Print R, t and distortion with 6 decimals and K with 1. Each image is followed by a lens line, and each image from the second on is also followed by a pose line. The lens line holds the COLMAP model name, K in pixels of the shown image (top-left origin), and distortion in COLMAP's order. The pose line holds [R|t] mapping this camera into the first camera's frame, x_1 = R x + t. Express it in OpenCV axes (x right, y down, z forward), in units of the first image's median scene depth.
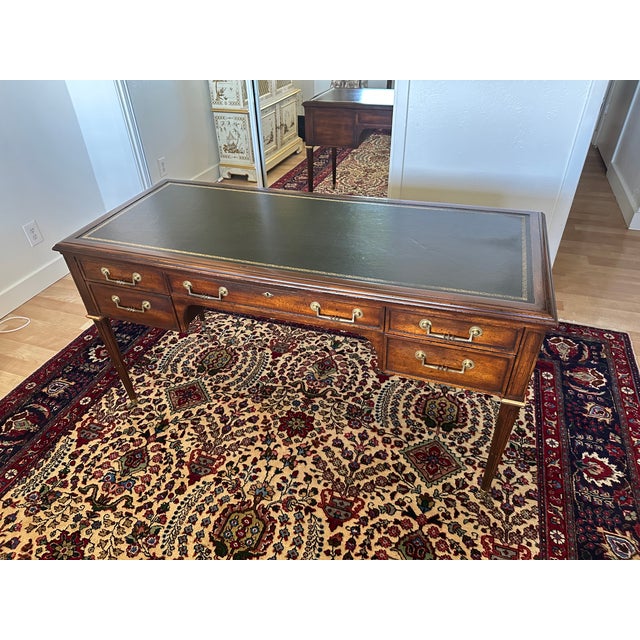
lens RADIAL K [[457.7, 0, 320.0], [0, 457.7, 313.8], [0, 0, 1]] dist [0.033331, -0.061075]
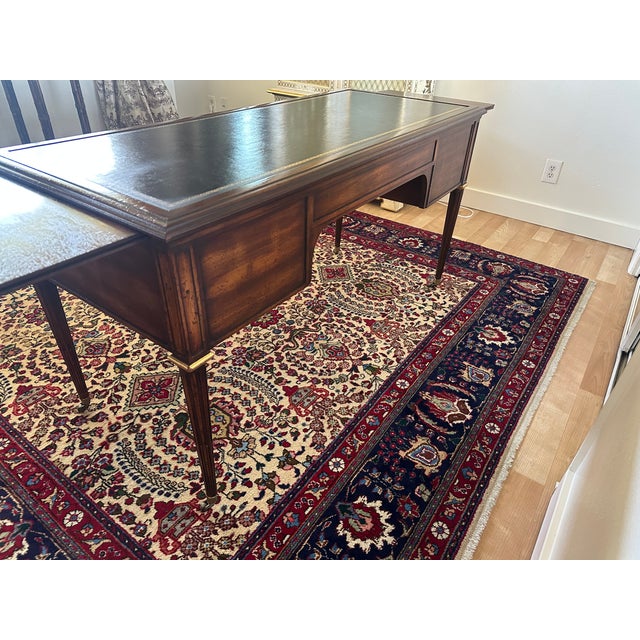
lens RADIAL K [[452.6, 0, 319.3], [0, 452.6, 323.4], [0, 0, 1]] dist [0.023191, -0.031813]
pose [[-0.287457, 0.569635, -0.769990, 0.735783], [-0.581393, 0.535093, 0.612909, -0.469566], [0.761151, 0.623852, 0.177365, 0.962361]]
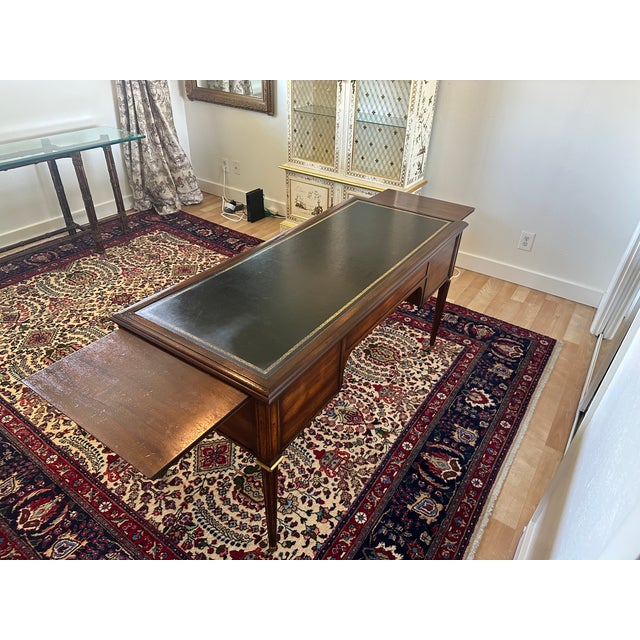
lens RADIAL K [[457.7, 0, 317.1], [0, 457.7, 314.7], [0, 0, 1]] dist [0.033331, -0.061075]
pose [[-0.267109, 0.552742, -0.789385, 0.857664], [-0.579793, 0.562122, 0.589796, -0.688082], [0.769735, 0.615220, 0.170328, 0.747639]]
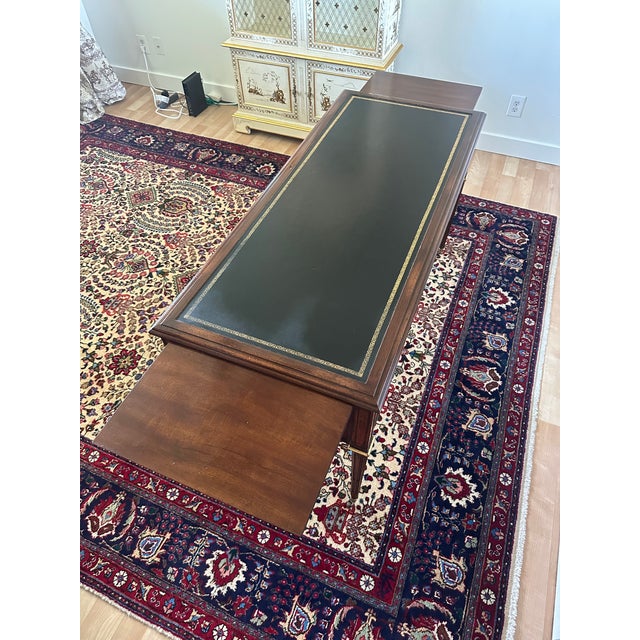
lens RADIAL K [[457.7, 0, 314.7], [0, 457.7, 319.3], [0, 0, 1]] dist [0.033331, -0.061075]
pose [[-0.059540, 0.796914, -0.601152, 0.698448], [-0.569080, 0.467675, 0.676334, -0.607656], [0.820124, 0.382372, 0.425662, 0.509063]]
